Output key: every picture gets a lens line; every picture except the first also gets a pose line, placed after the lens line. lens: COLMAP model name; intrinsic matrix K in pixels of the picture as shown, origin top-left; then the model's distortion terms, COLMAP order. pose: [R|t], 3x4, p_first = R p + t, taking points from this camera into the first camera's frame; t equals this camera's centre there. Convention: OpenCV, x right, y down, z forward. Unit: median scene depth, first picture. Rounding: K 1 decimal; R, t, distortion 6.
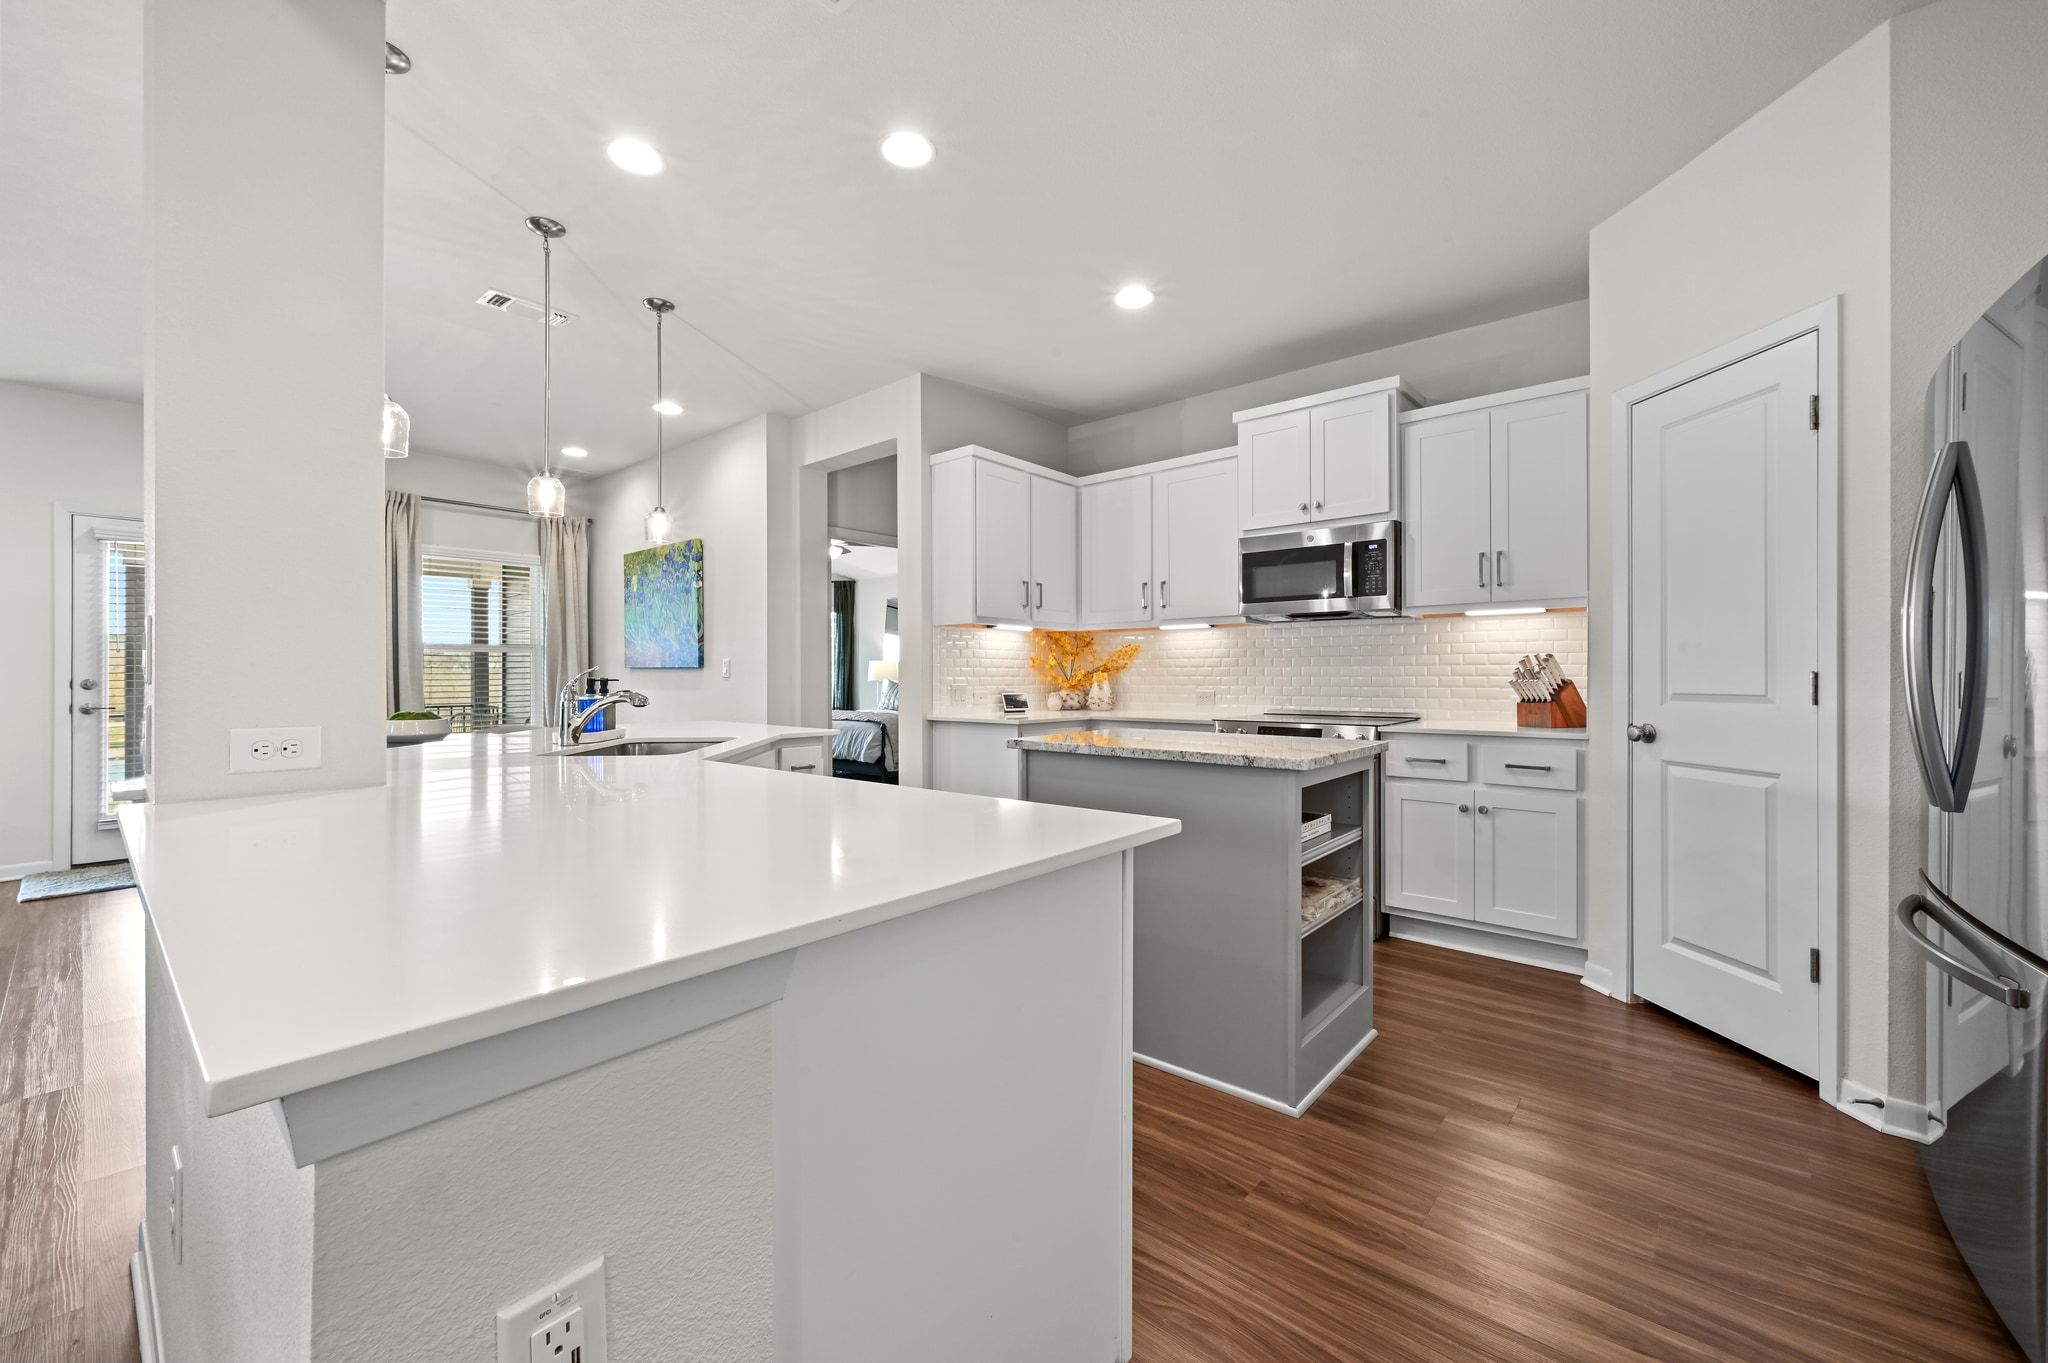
lens RADIAL K [[802.0, 0, 1030.3], [0, 802.0, 678.7], [0, 0, 1]] dist [-0.000816, -0.000183]
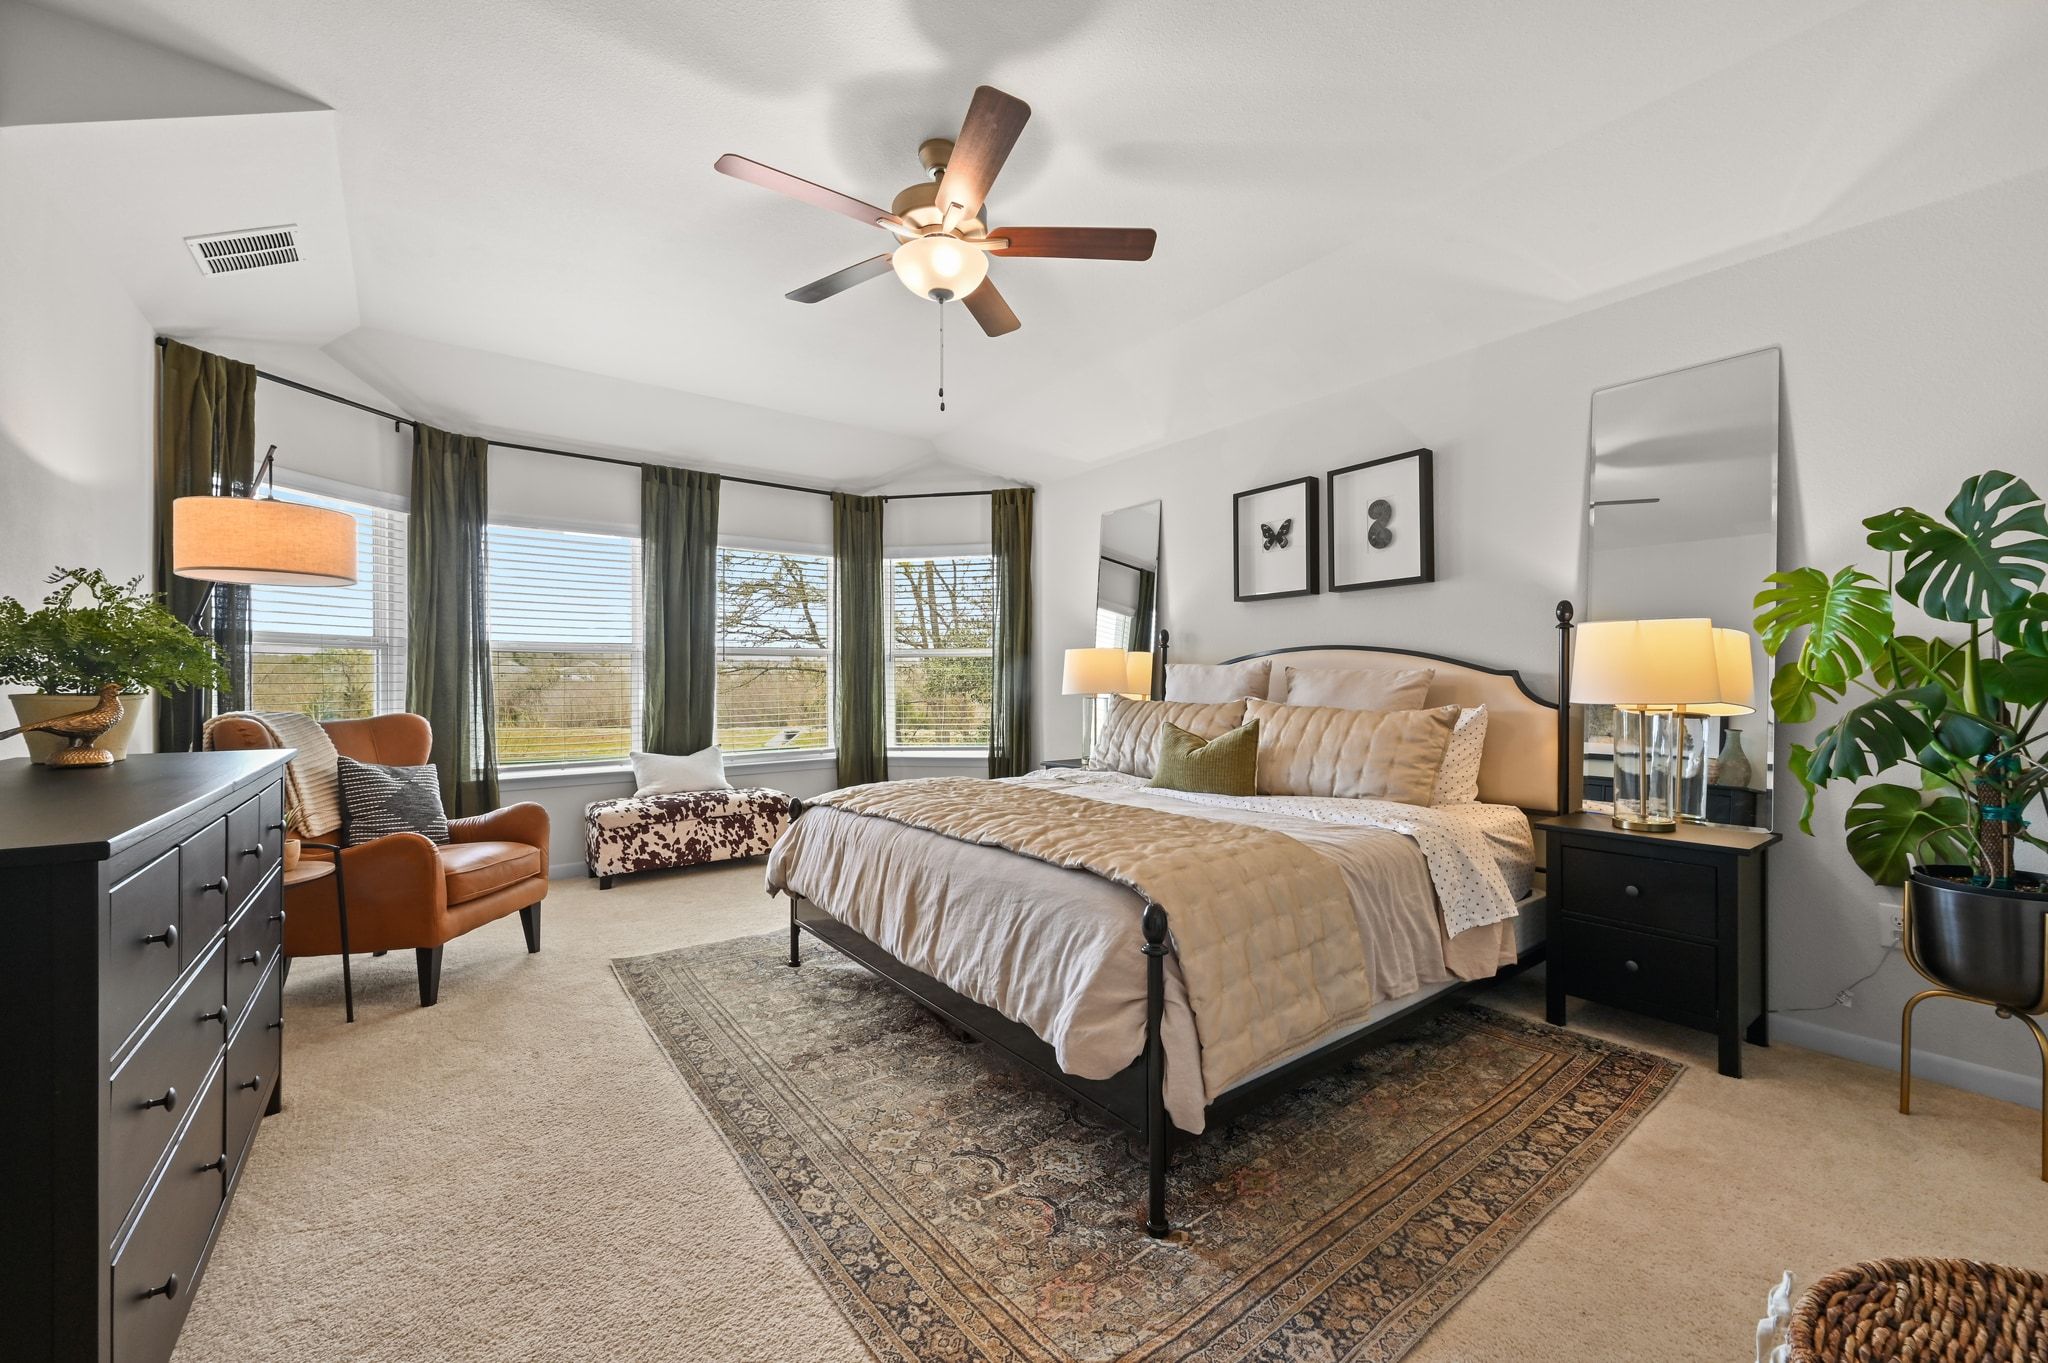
lens RADIAL K [[802.0, 0, 1025.5], [0, 802.0, 683.7], [0, 0, 1]] dist [-0.000816, -0.000183]
pose [[0.974421, 0.002954, -0.224711, -0.163722], [-0.003268, 0.999994, -0.001029, -0.004334], [0.224706, 0.001737, 0.974425, 0.755208]]
